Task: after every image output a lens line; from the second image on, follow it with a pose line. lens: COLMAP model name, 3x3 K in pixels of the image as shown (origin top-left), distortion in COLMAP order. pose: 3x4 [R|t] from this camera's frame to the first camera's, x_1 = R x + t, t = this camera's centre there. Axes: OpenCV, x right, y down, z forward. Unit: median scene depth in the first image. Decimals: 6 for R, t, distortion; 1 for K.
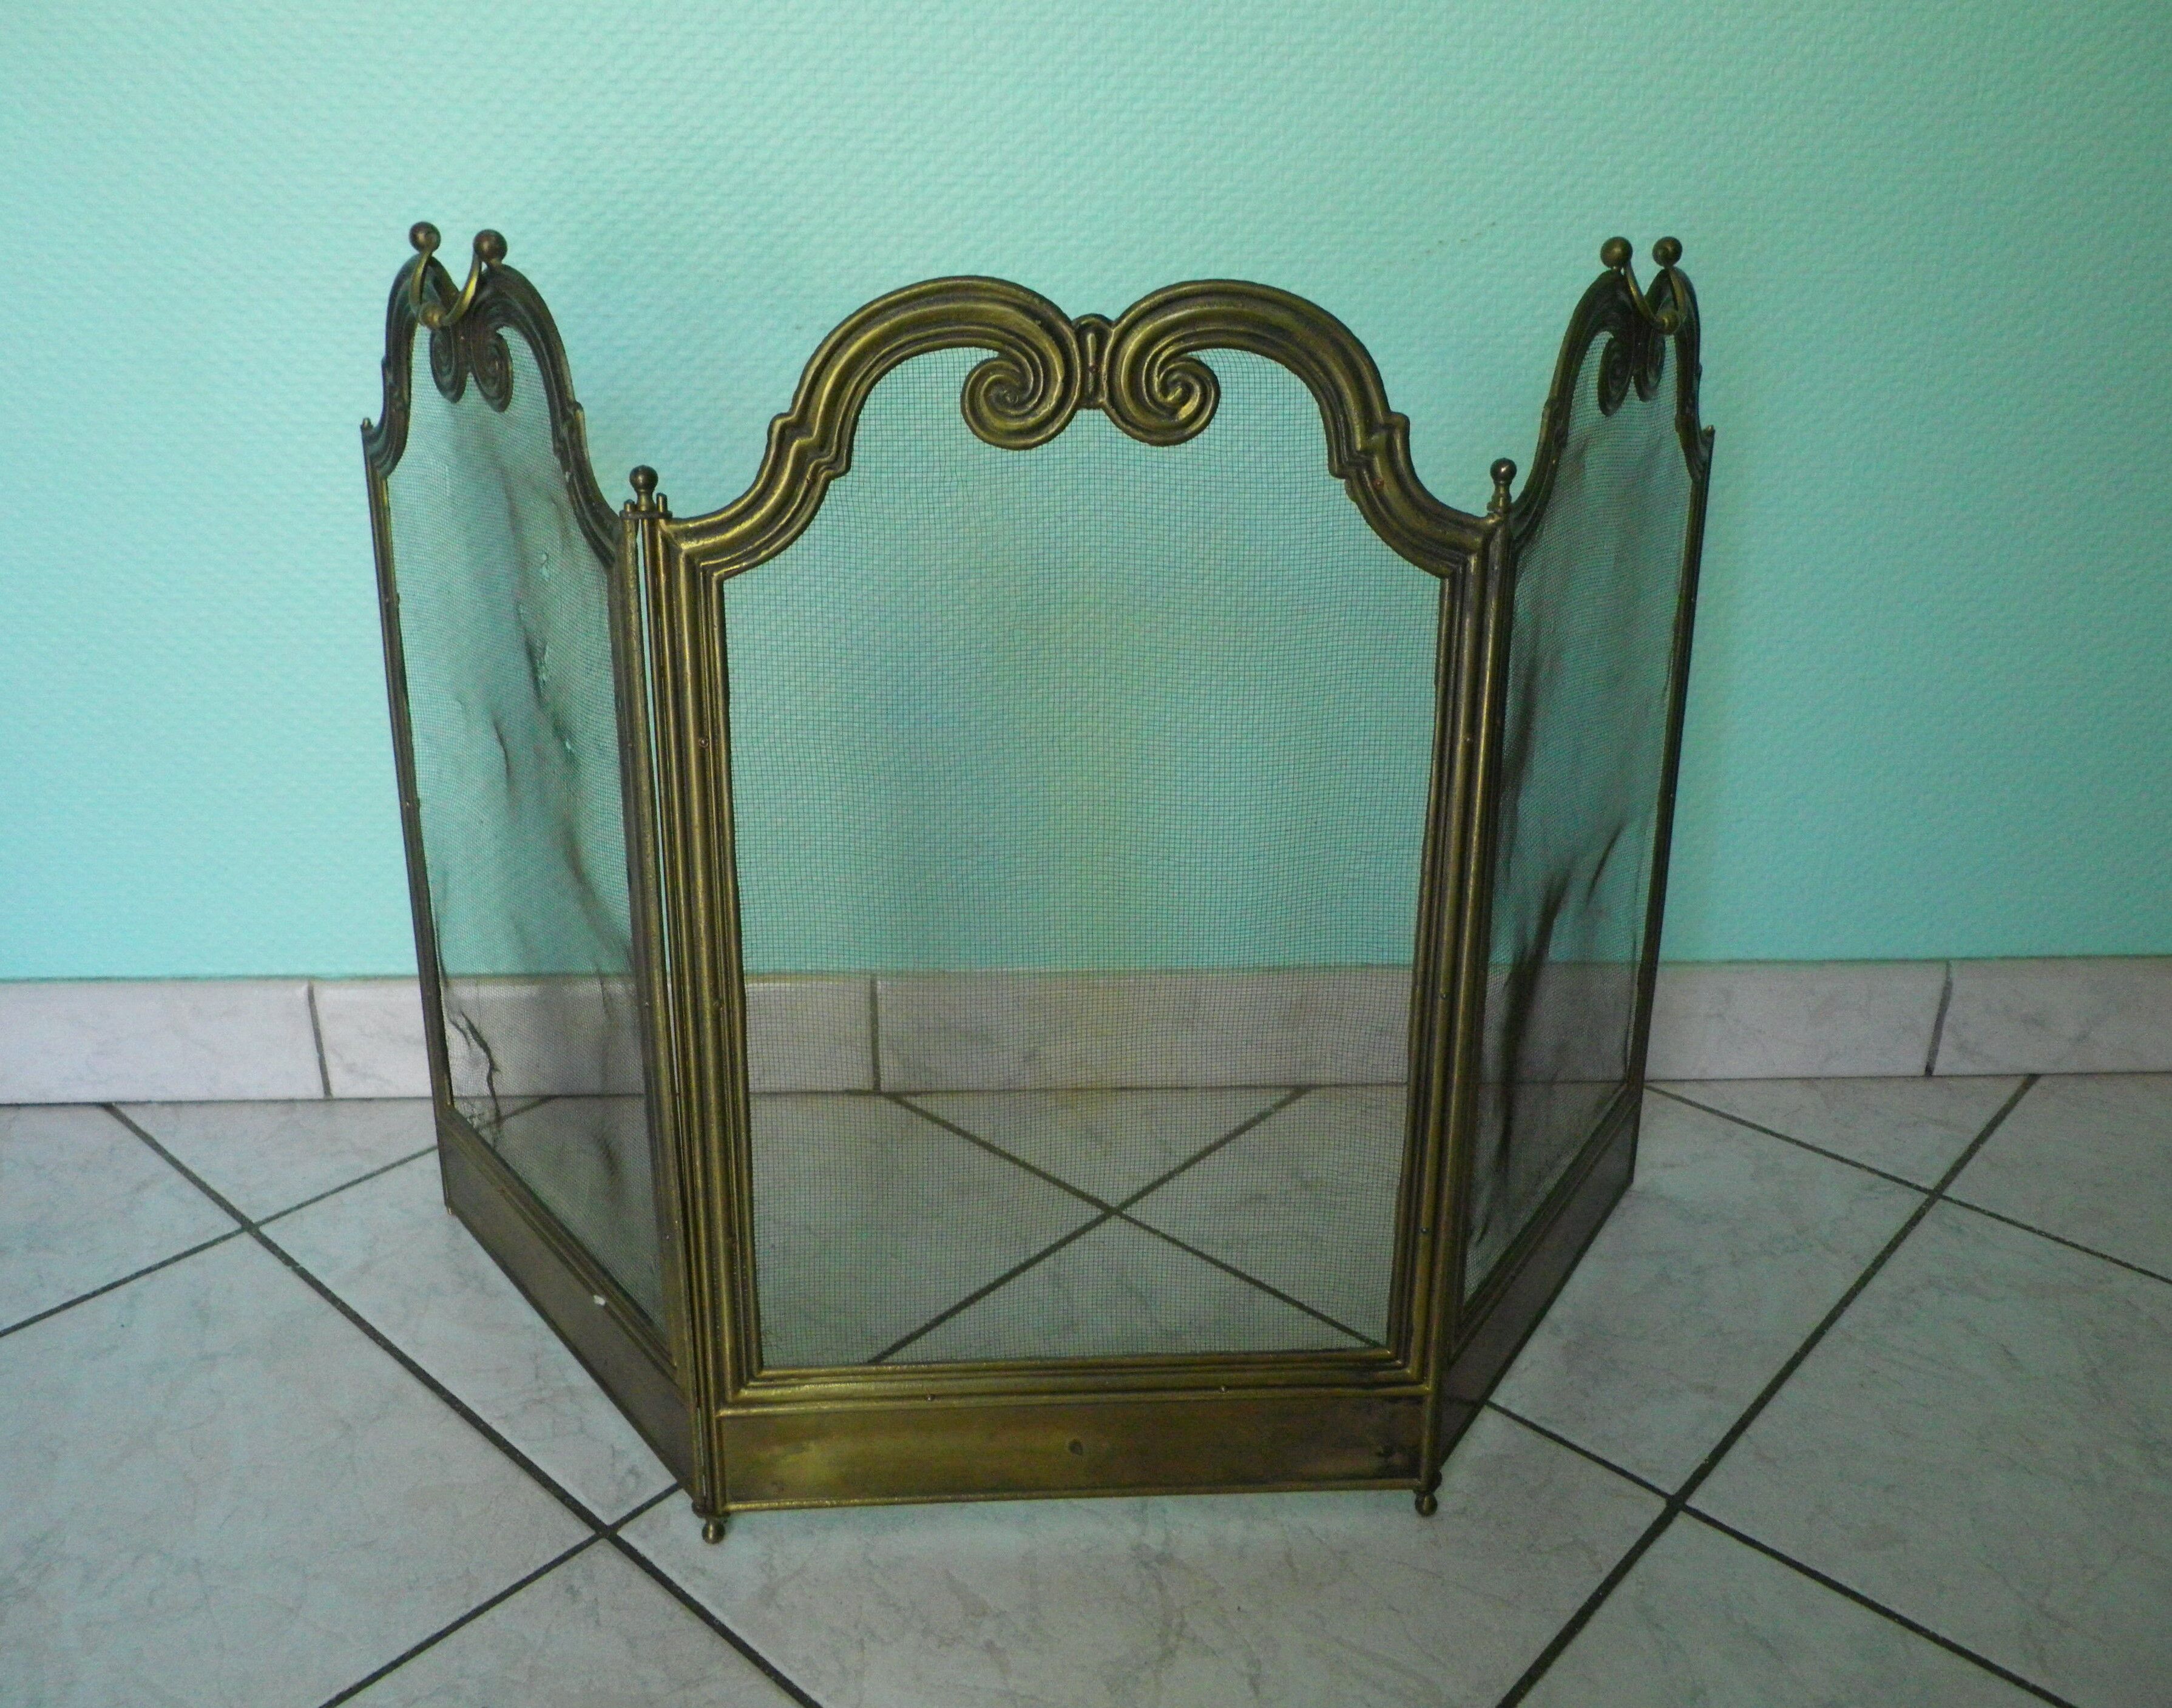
lens RADIAL K [[1850.3, 0, 1065.9], [0, 1850.3, 820.1], [0, 0, 1]] dist [-0.007271, 0.000832]
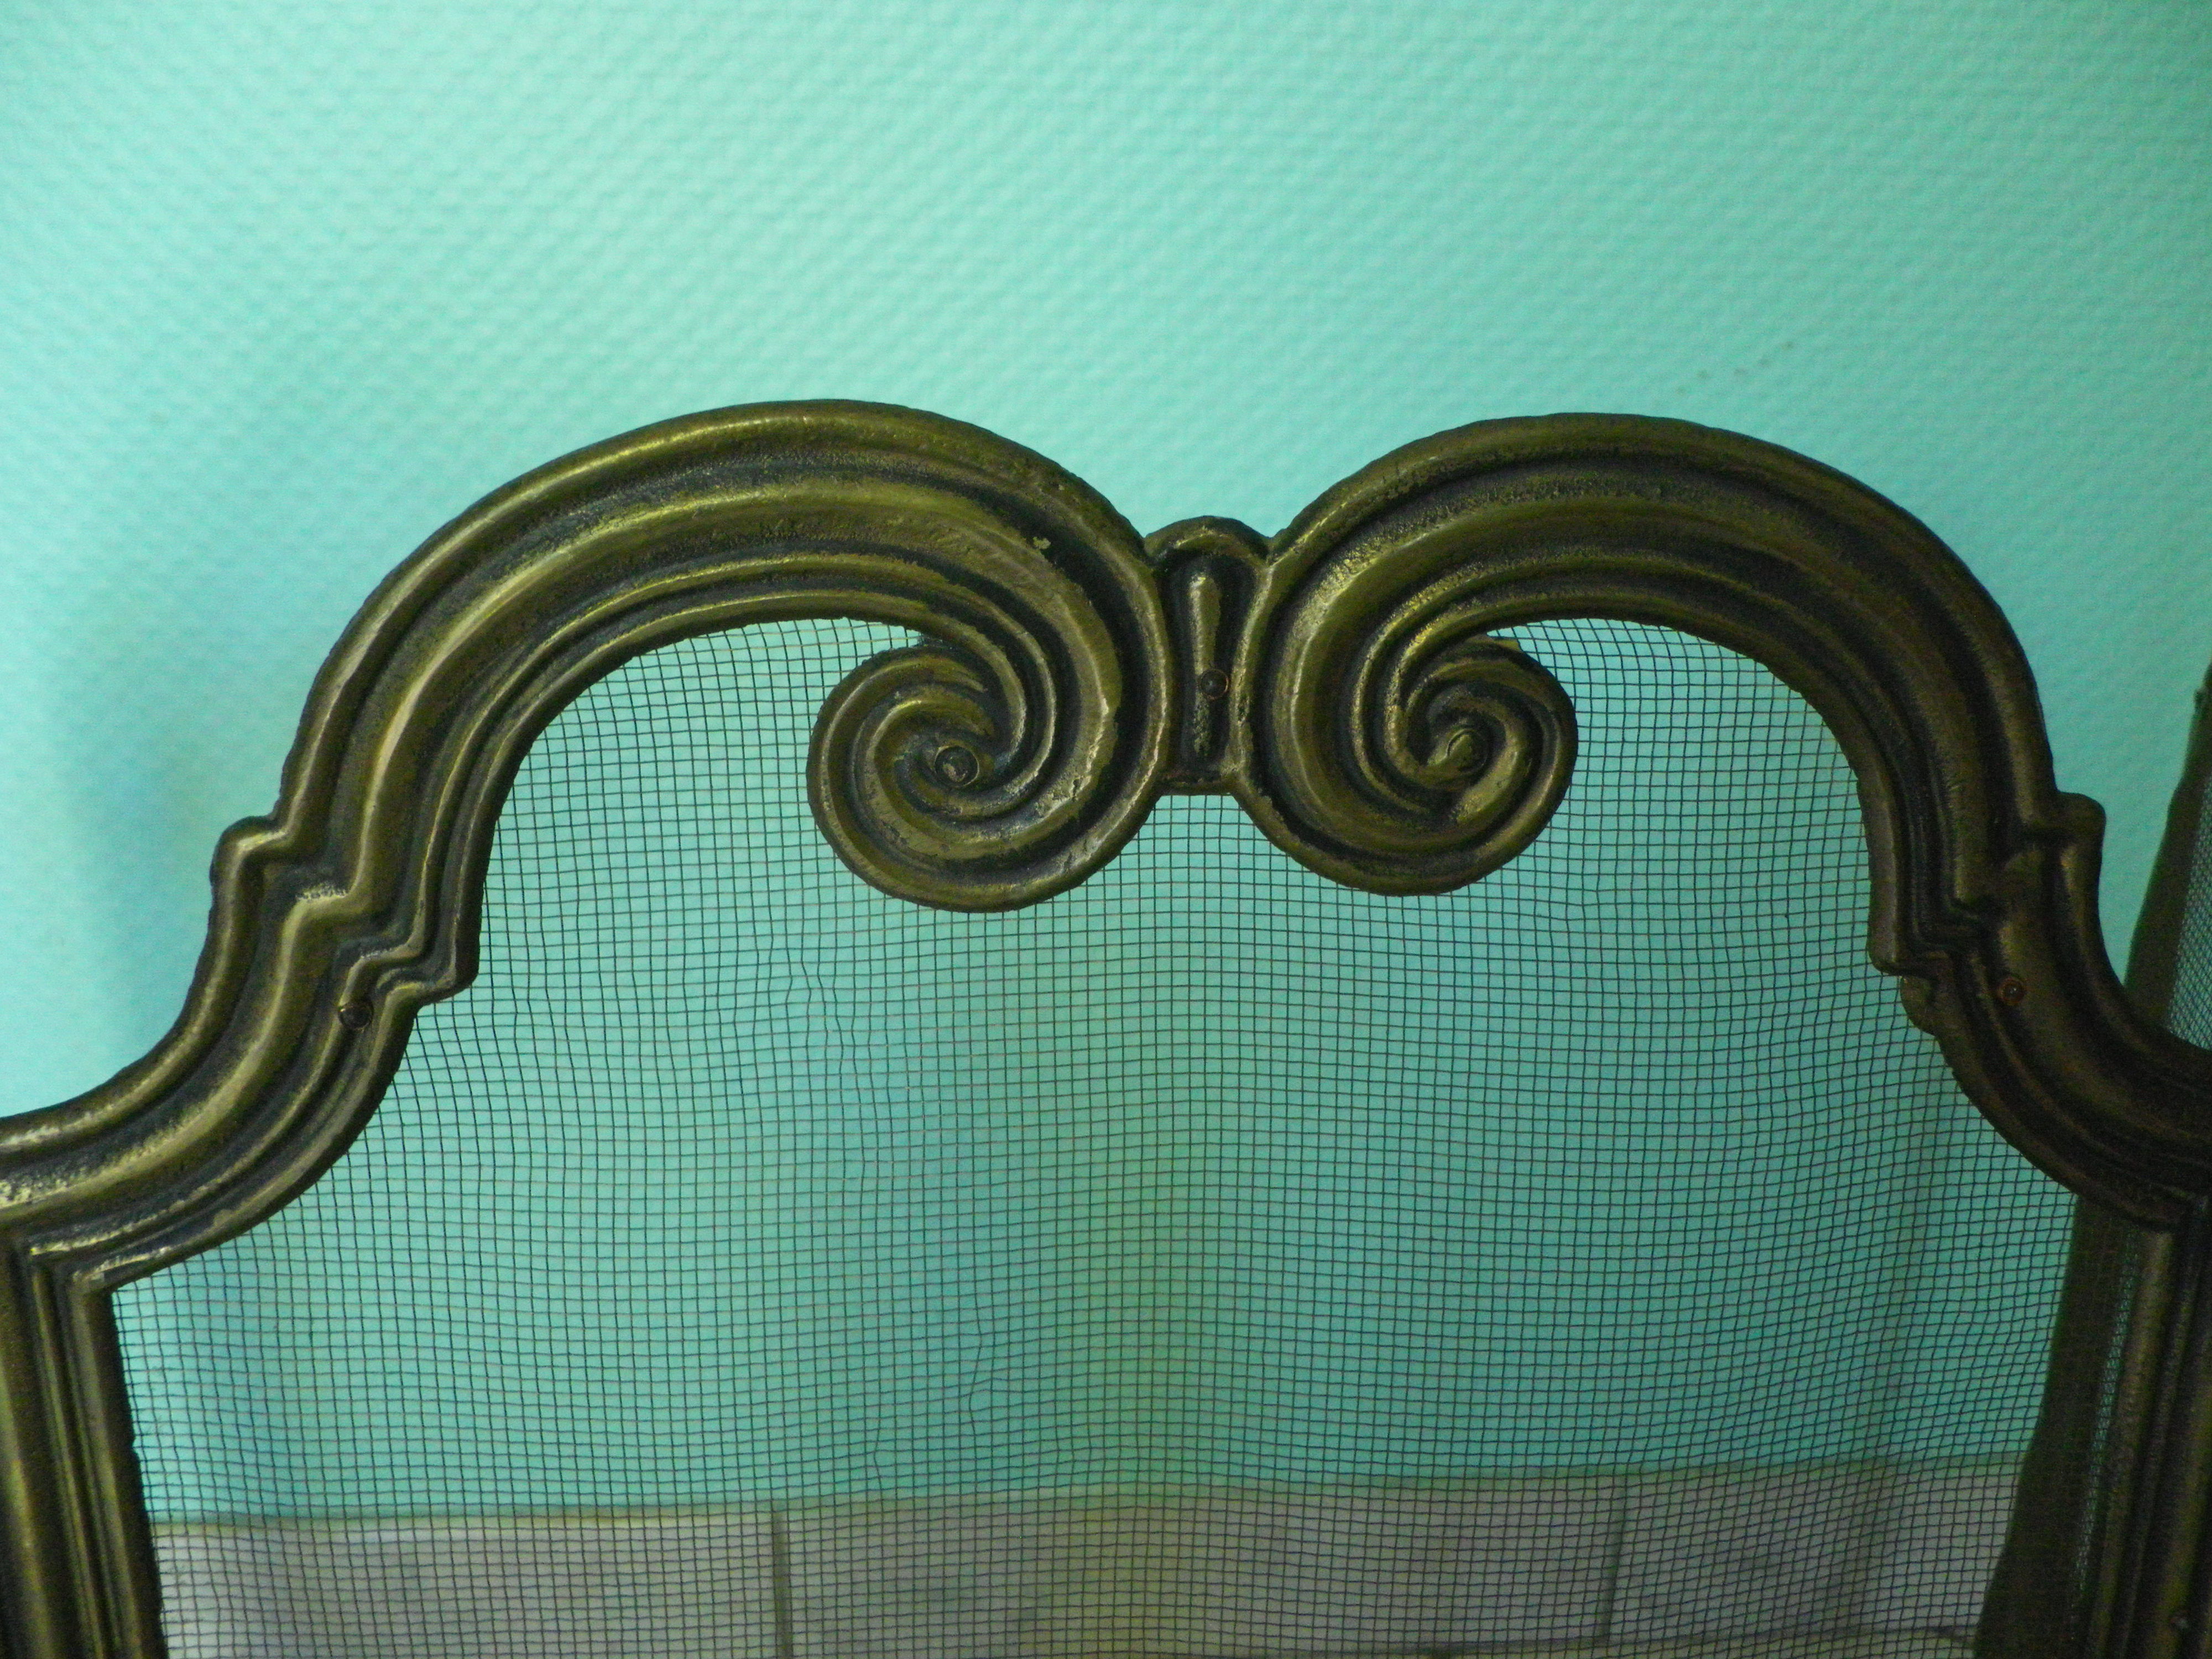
lens RADIAL K [[1689.5, 0, 1094.6], [0, 1689.5, 837.7], [0, 0, 1]] dist [-0.004009, 0.001281]
pose [[0.999802, -0.003109, 0.019648, -0.009421], [0.004212, 0.998402, -0.056348, -0.163223], [-0.019441, 0.056420, 0.998218, 0.574057]]
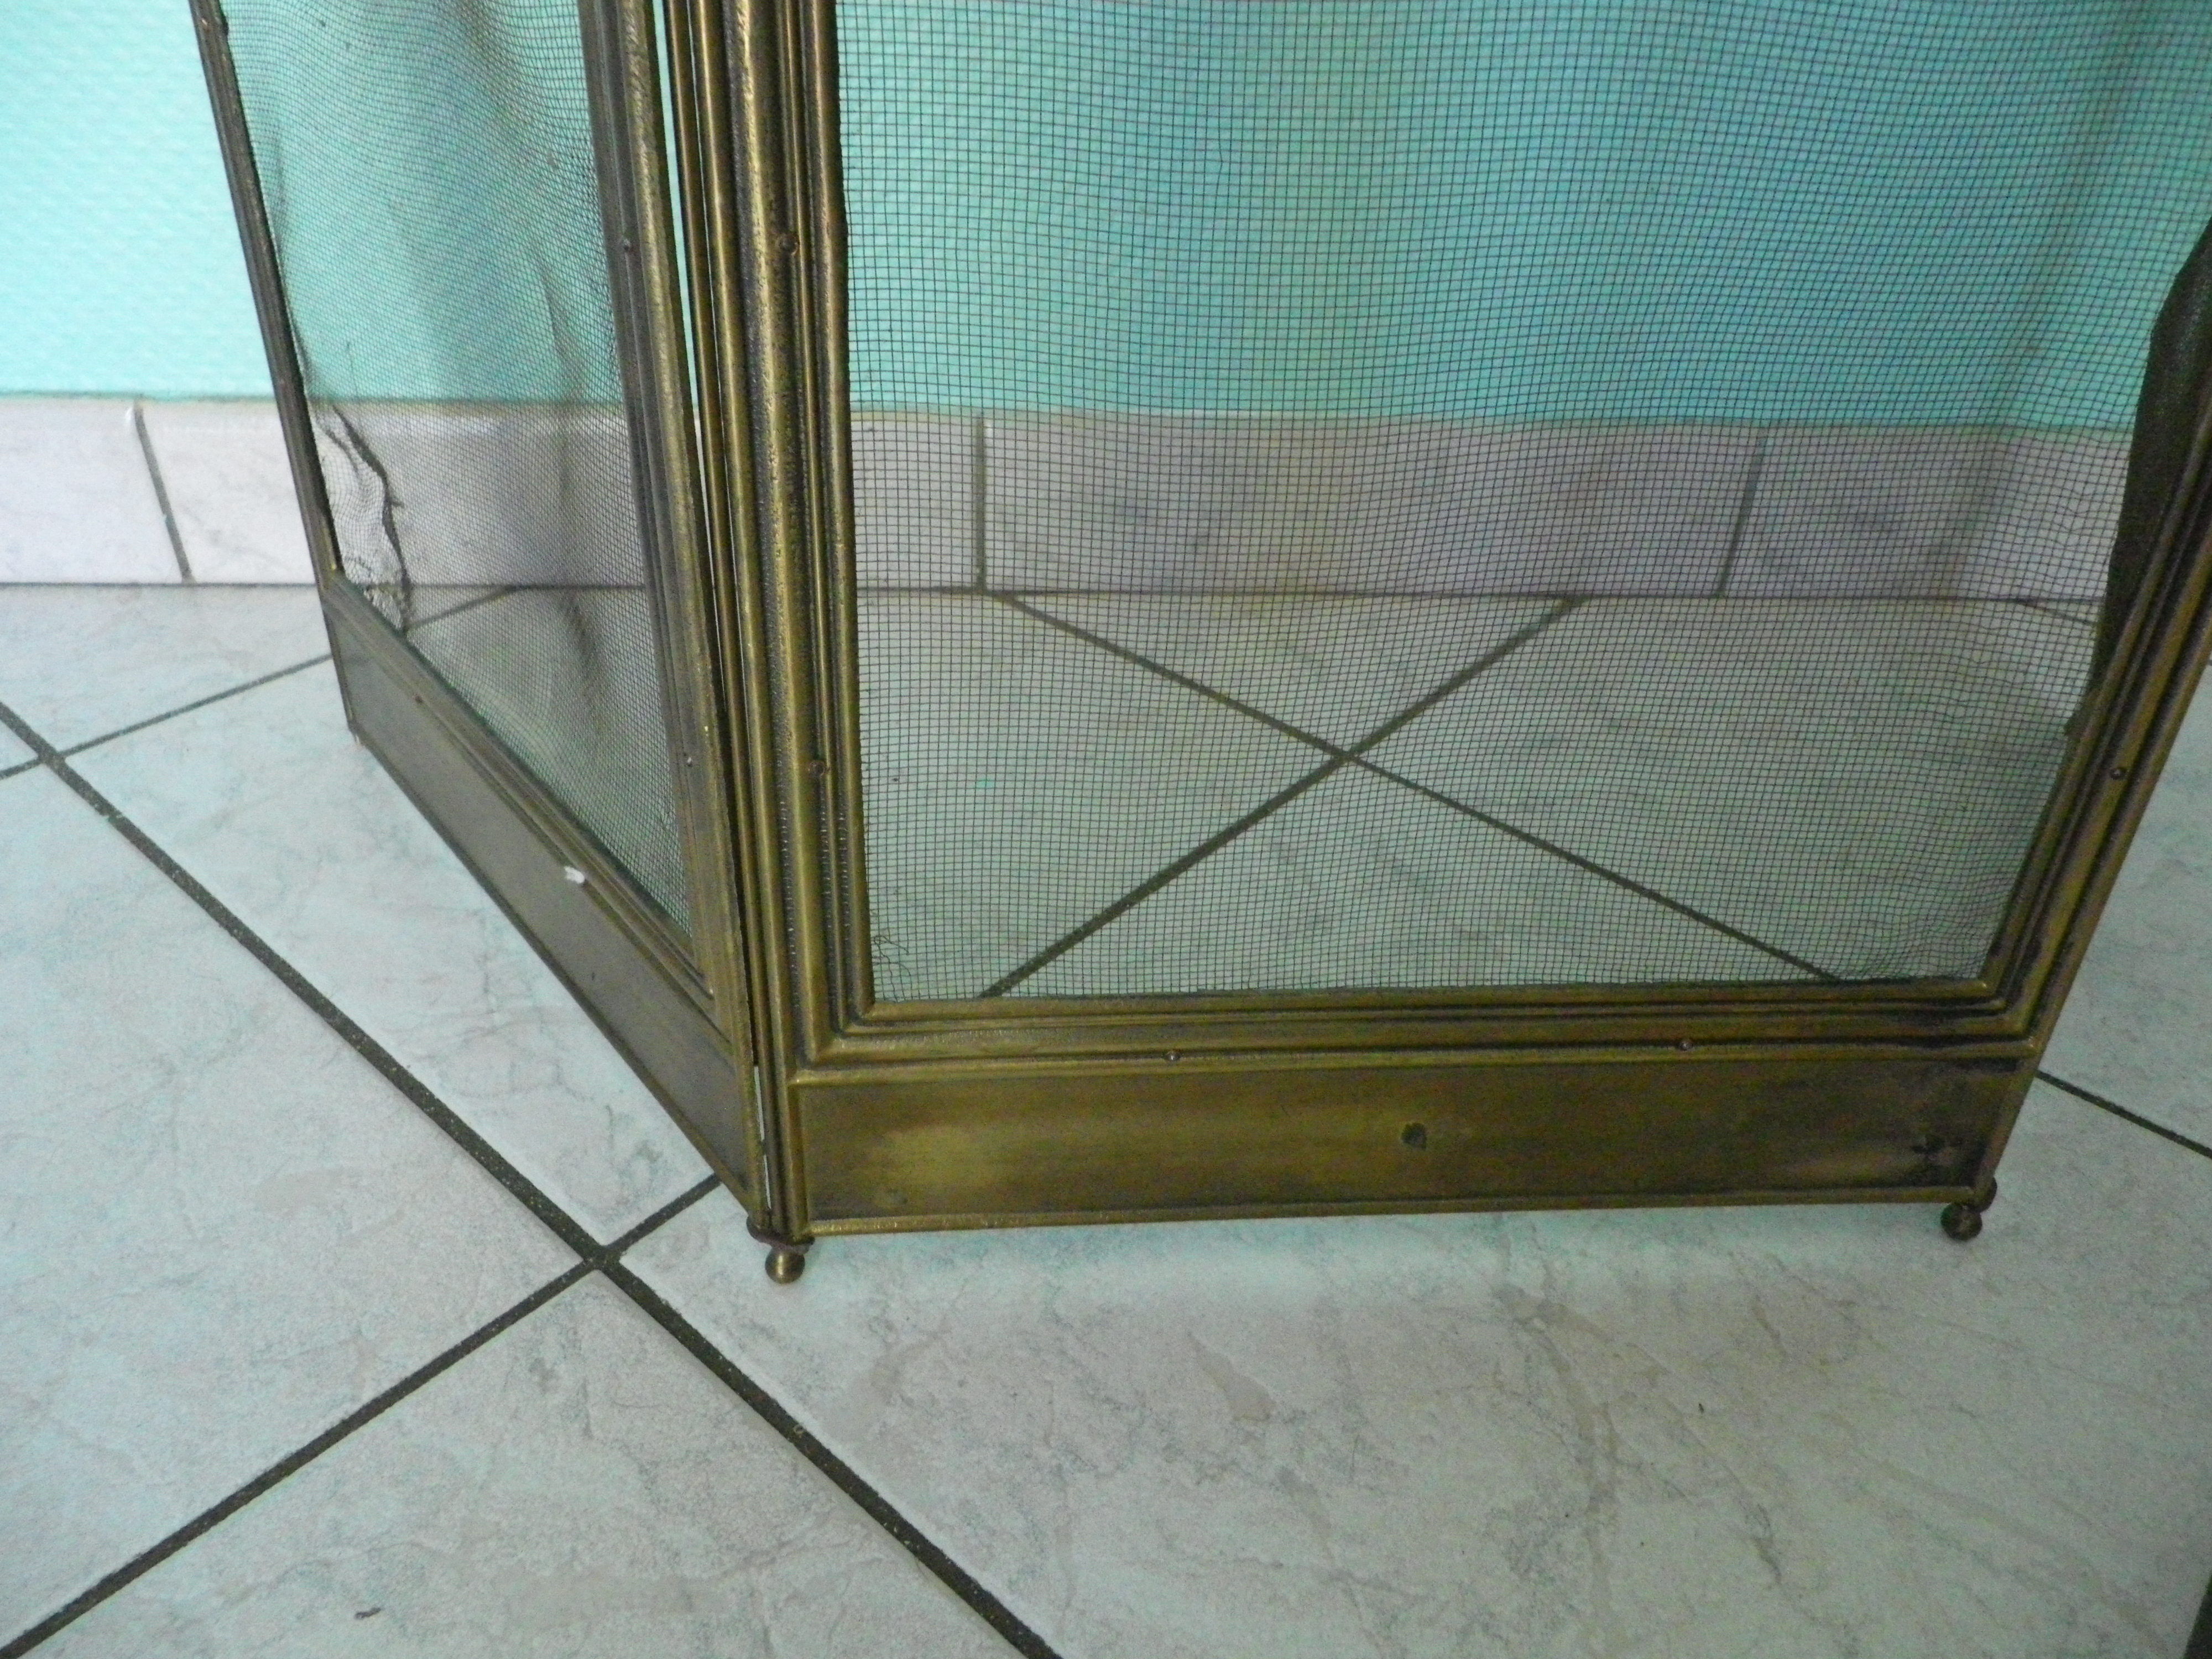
lens RADIAL K [[1689.5, 0, 1094.6], [0, 1689.5, 837.7], [0, 0, 1]] dist [-0.004009, 0.001281]
pose [[0.999464, 0.015550, 0.028809, -0.110900], [-0.021806, 0.972577, 0.231557, 0.129463], [-0.024418, -0.232061, 0.972395, 0.512460]]
